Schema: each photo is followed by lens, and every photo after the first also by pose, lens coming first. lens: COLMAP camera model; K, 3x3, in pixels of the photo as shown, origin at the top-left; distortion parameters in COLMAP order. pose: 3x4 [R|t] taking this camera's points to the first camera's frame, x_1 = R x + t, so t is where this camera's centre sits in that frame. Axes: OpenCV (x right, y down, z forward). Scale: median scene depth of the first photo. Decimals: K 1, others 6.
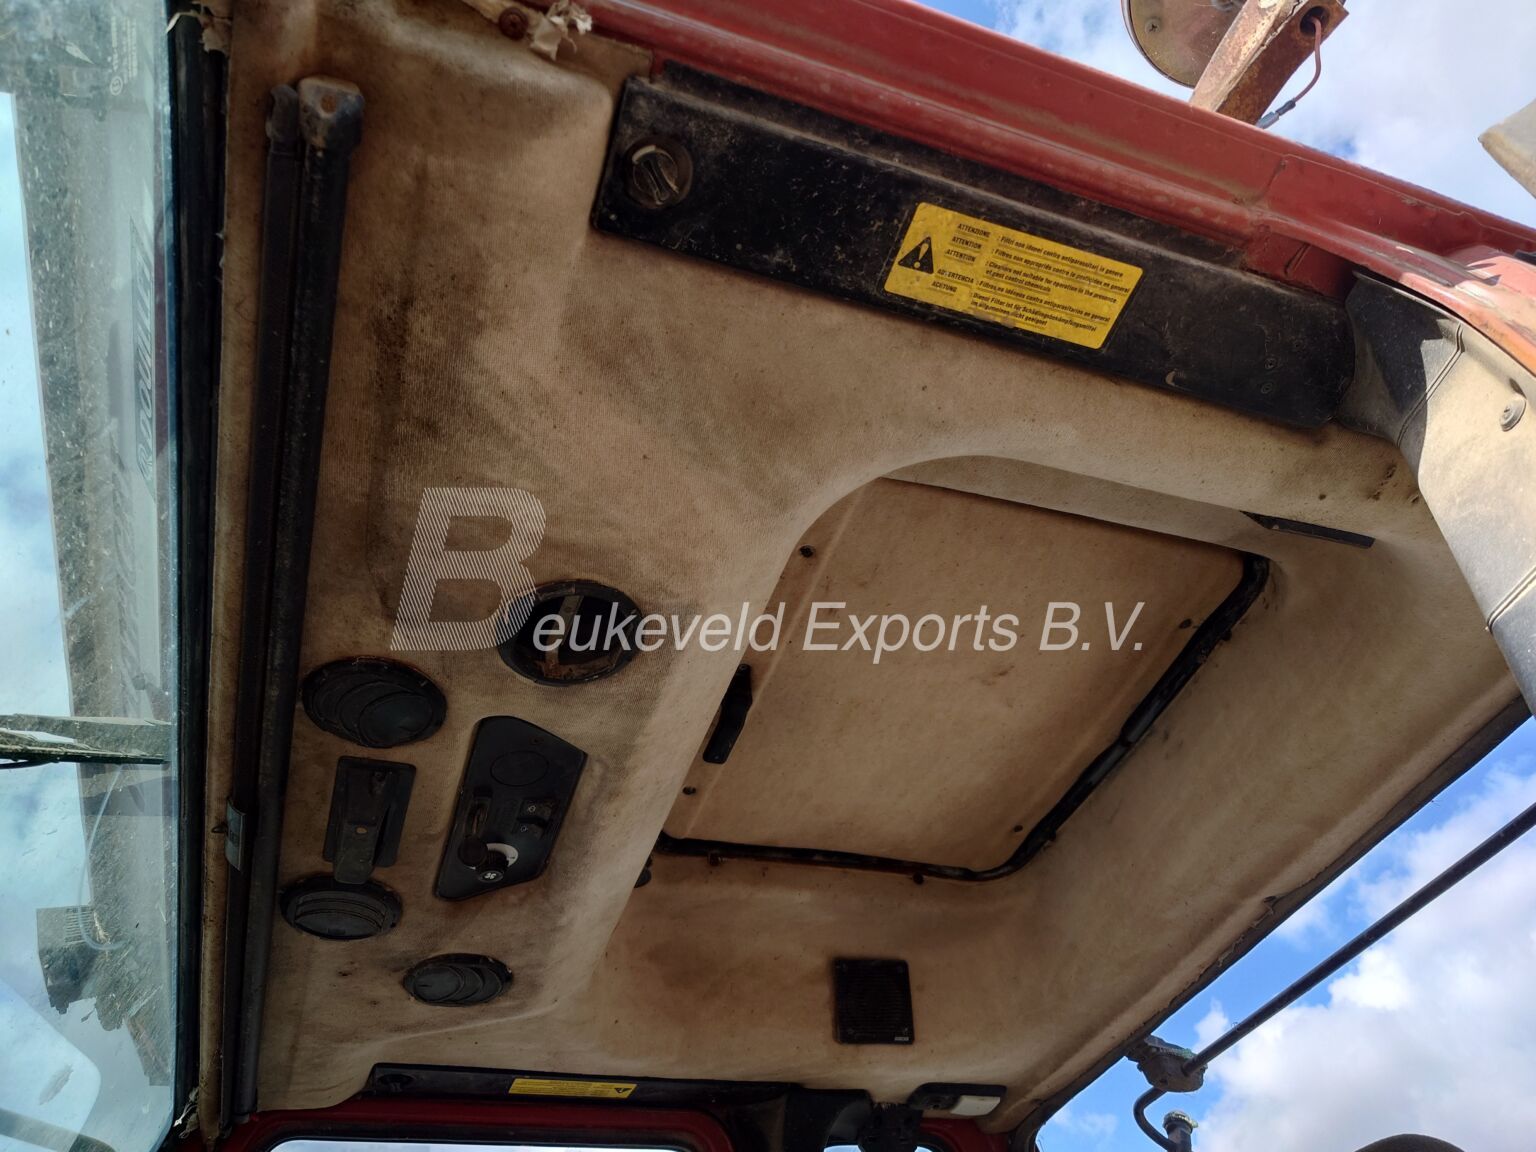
lens RADIAL K [[1087.9, 0, 759.3], [0, 1087.9, 580.5], [0, 0, 1]] dist [-0.030497, 0.053413]
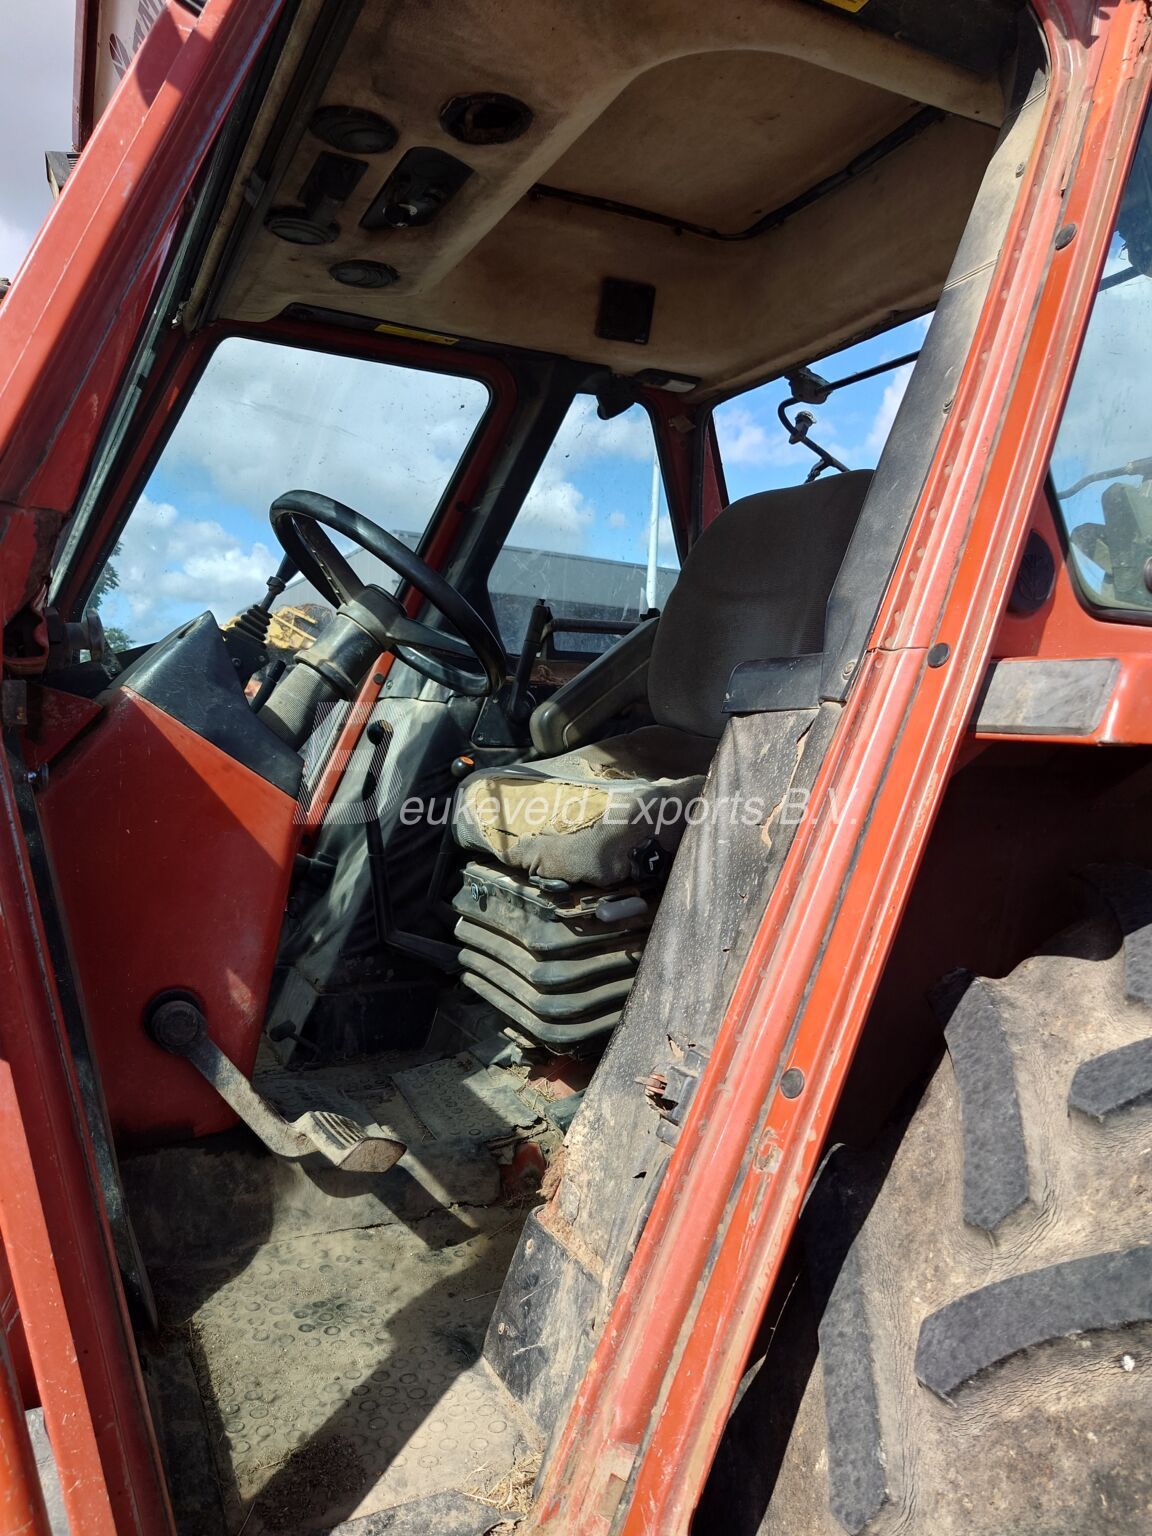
lens RADIAL K [[1087.9, 0, 576.0], [0, 1087.9, 768.0], [0, 0, 1]] dist [-0.030497, 0.053413]
pose [[0.983560, 0.129207, 0.126156, -0.067913], [-0.179777, 0.634707, 0.751550, -0.315763], [0.017033, -0.761874, 0.647501, -0.420192]]
